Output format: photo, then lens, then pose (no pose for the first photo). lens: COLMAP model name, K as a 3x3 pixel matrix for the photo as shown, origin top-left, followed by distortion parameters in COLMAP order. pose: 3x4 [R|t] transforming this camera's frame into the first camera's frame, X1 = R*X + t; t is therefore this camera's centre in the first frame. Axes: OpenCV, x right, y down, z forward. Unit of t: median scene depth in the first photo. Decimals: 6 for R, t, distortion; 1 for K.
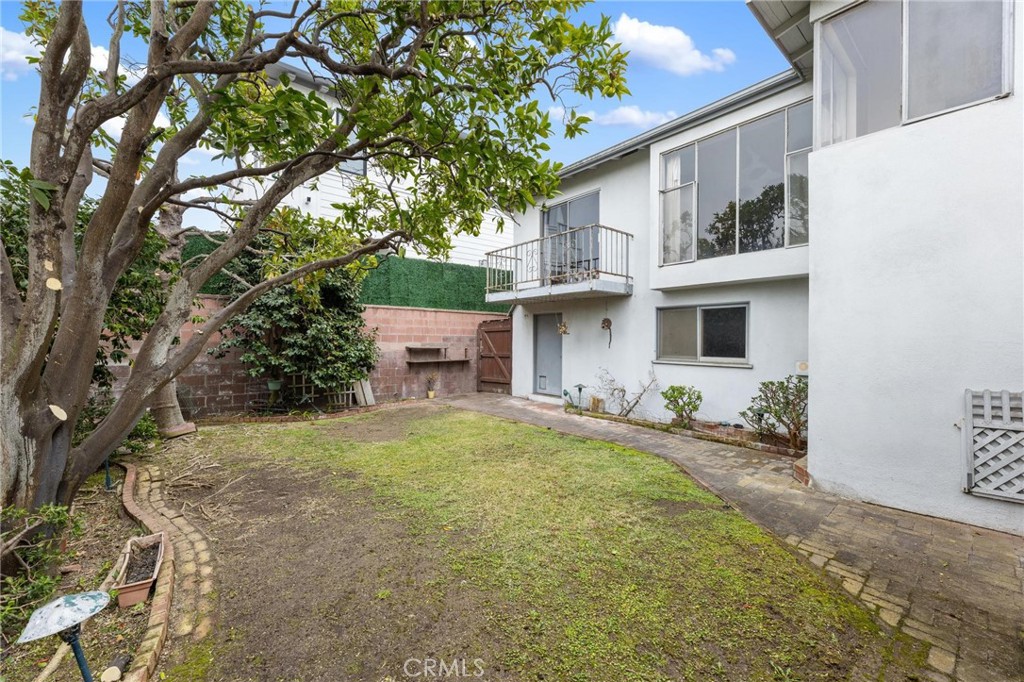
lens RADIAL K [[417.3, 0, 514.9], [0, 417.3, 341.0], [0, 0, 1]] dist [0.002436, 0.000640]
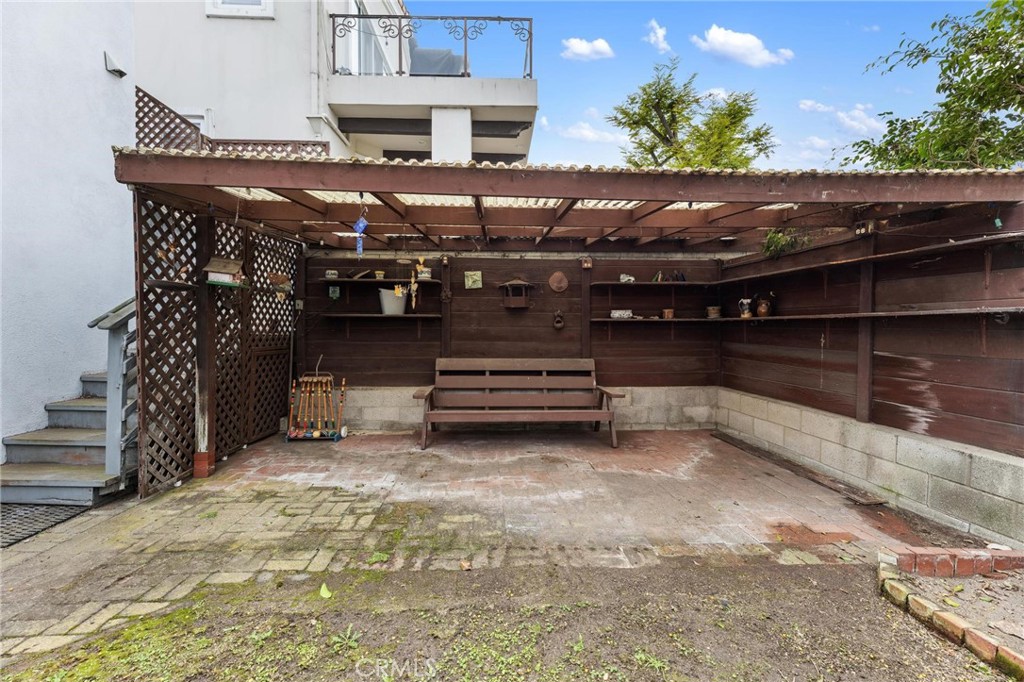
lens RADIAL K [[417.3, 0, 509.3], [0, 417.3, 340.4], [0, 0, 1]] dist [0.002436, 0.000640]
pose [[-0.787669, -0.021928, 0.615709, -0.030308], [-0.010306, 0.999696, 0.022419, 0.045465], [-0.616013, 0.011314, -0.787655, 0.376856]]
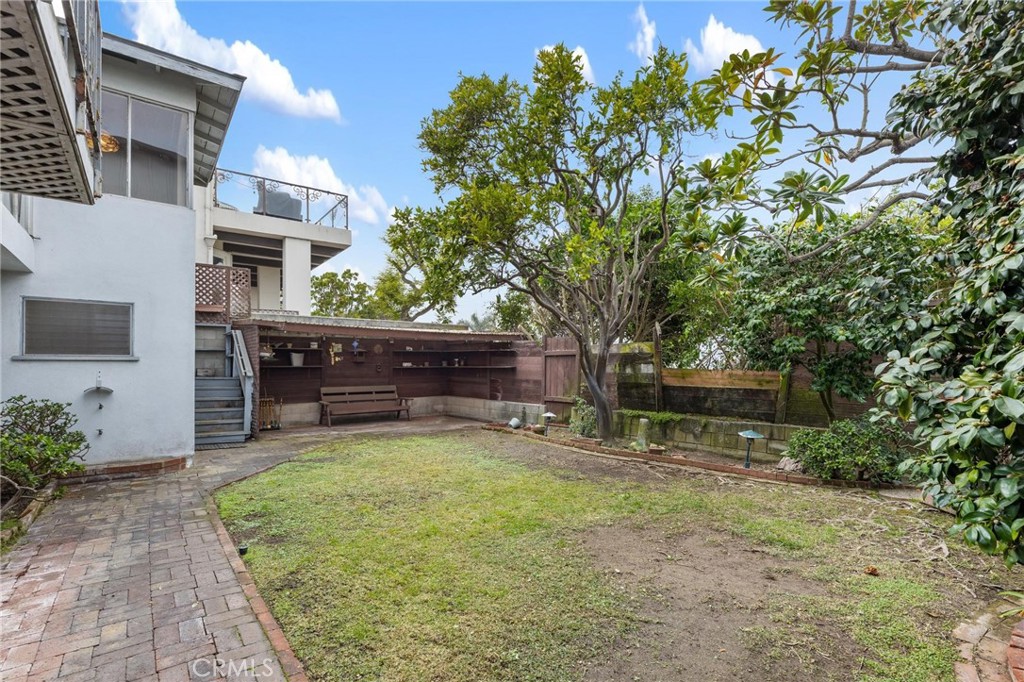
lens RADIAL K [[461.9, 0, 517.7], [0, 461.9, 363.0], [0, 0, 1]] dist [0.000044, -0.000166]
pose [[-0.999744, 0.000676, 0.022609, -0.190337], [0.000457, 0.999953, -0.009689, 0.026249], [-0.022614, -0.009676, -0.999697, 1.383892]]
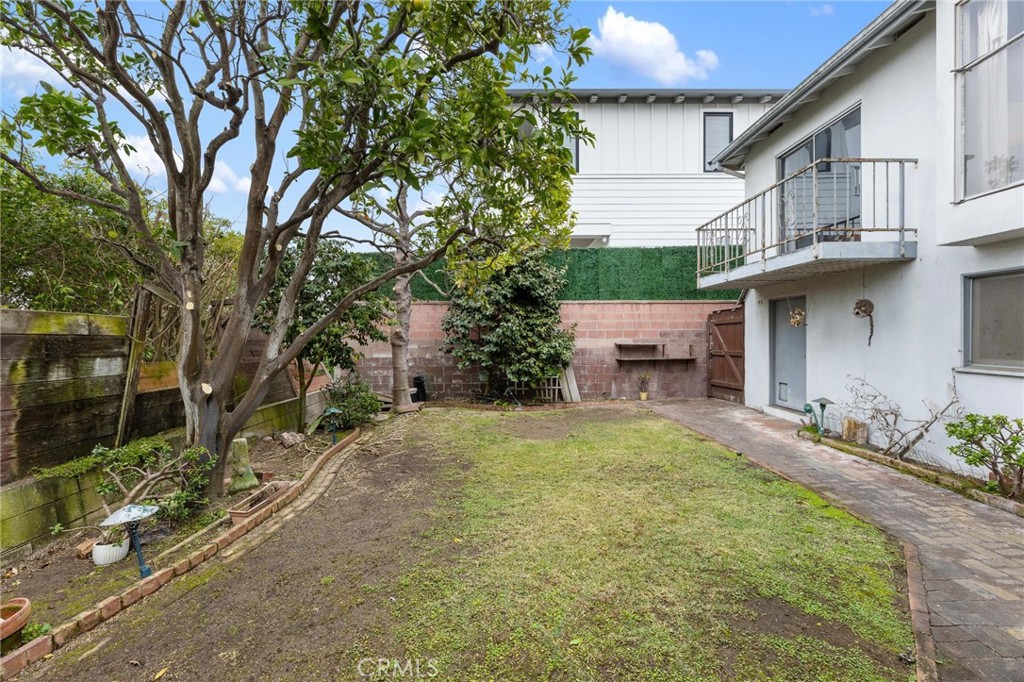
lens RADIAL K [[429.4, 0, 511.9], [0, 429.4, 341.1], [0, 0, 1]] dist [0.000014, -0.000410]
pose [[0.771664, -0.003363, -0.636022, 0.242634], [0.010859, 0.999910, 0.007888, -0.001299], [0.635938, -0.012993, 0.771631, 0.152508]]
